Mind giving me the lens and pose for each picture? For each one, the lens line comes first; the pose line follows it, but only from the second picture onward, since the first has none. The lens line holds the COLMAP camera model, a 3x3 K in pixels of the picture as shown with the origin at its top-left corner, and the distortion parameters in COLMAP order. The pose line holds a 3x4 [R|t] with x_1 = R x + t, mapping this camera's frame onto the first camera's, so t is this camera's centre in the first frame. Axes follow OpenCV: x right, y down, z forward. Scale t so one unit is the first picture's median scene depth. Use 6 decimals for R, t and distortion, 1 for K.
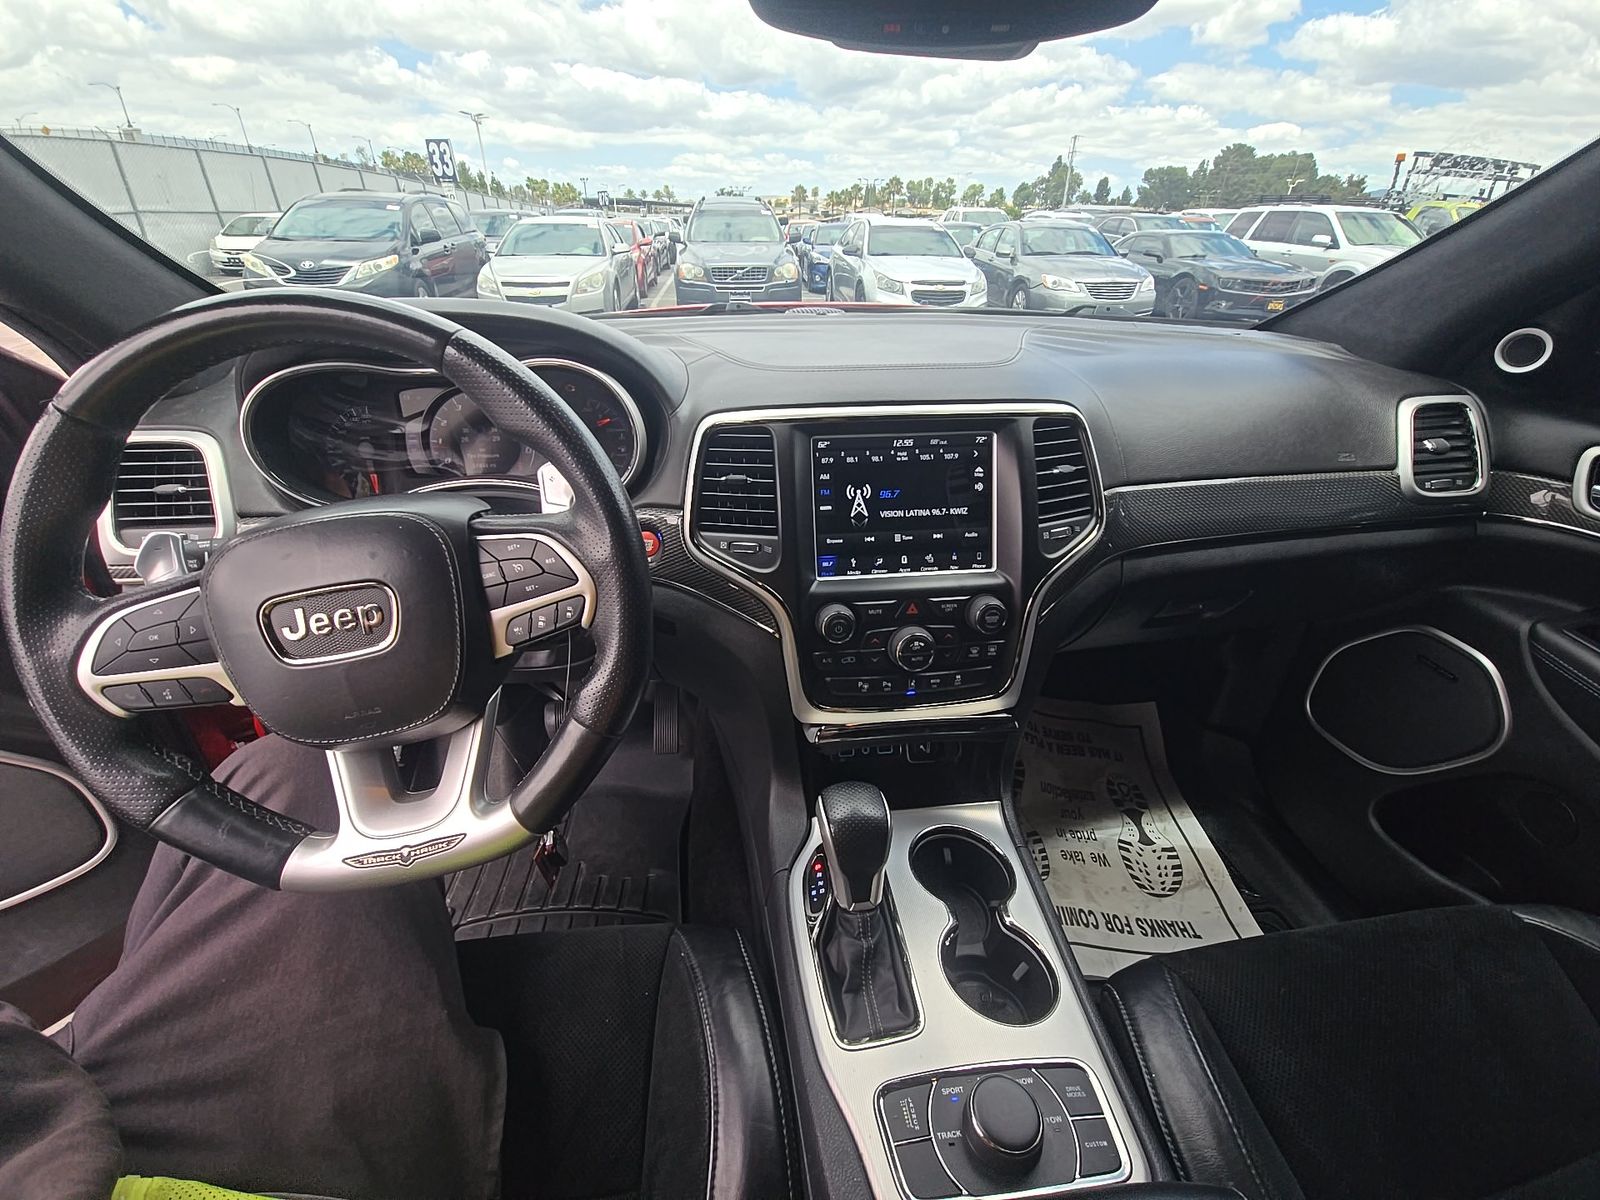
lens RADIAL K [[646.3, 0, 809.6], [0, 646.3, 604.1], [0, 0, 1]] dist [0.009641, -0.009226]
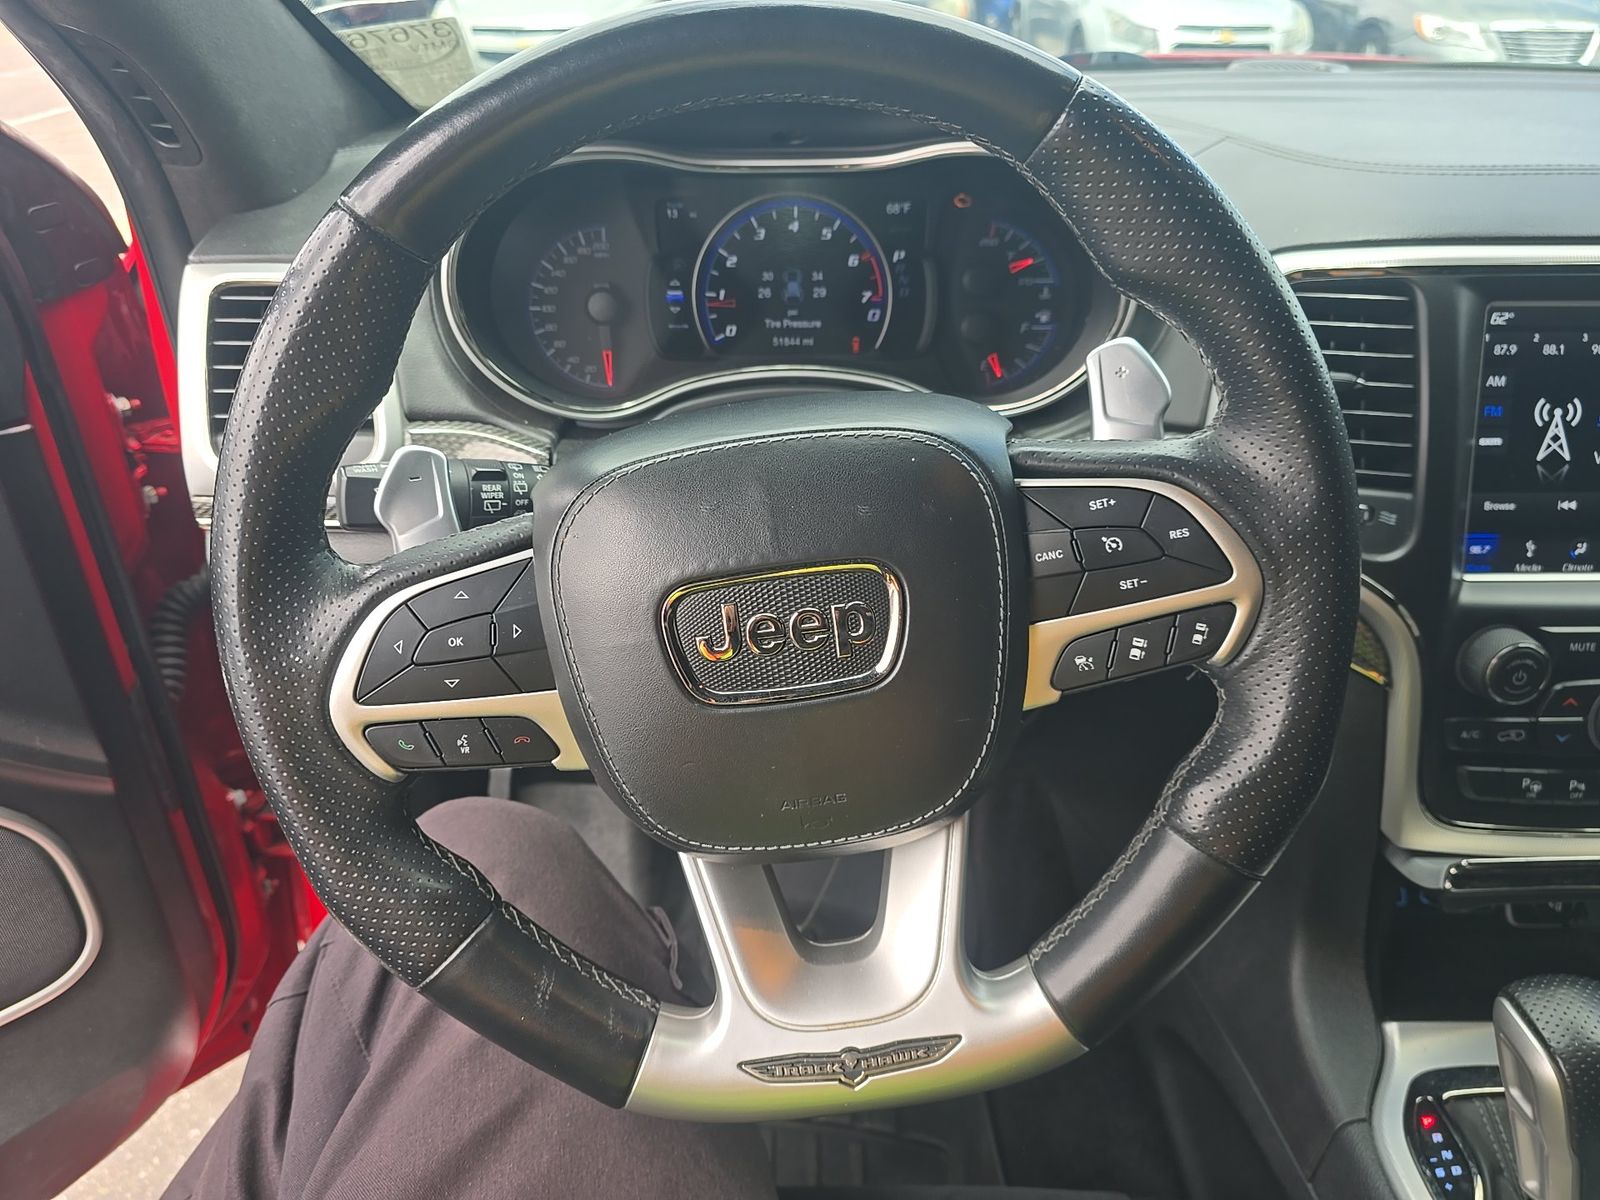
lens RADIAL K [[1108.1, 0, 805.8], [0, 1108.1, 613.2], [0, 0, 1]] dist [-0.018537, 0.004080]
pose [[0.993681, 0.052240, -0.099341, -0.433351], [-0.049605, 0.998353, 0.028809, -0.009764], [0.100682, -0.023699, 0.994636, 0.066246]]
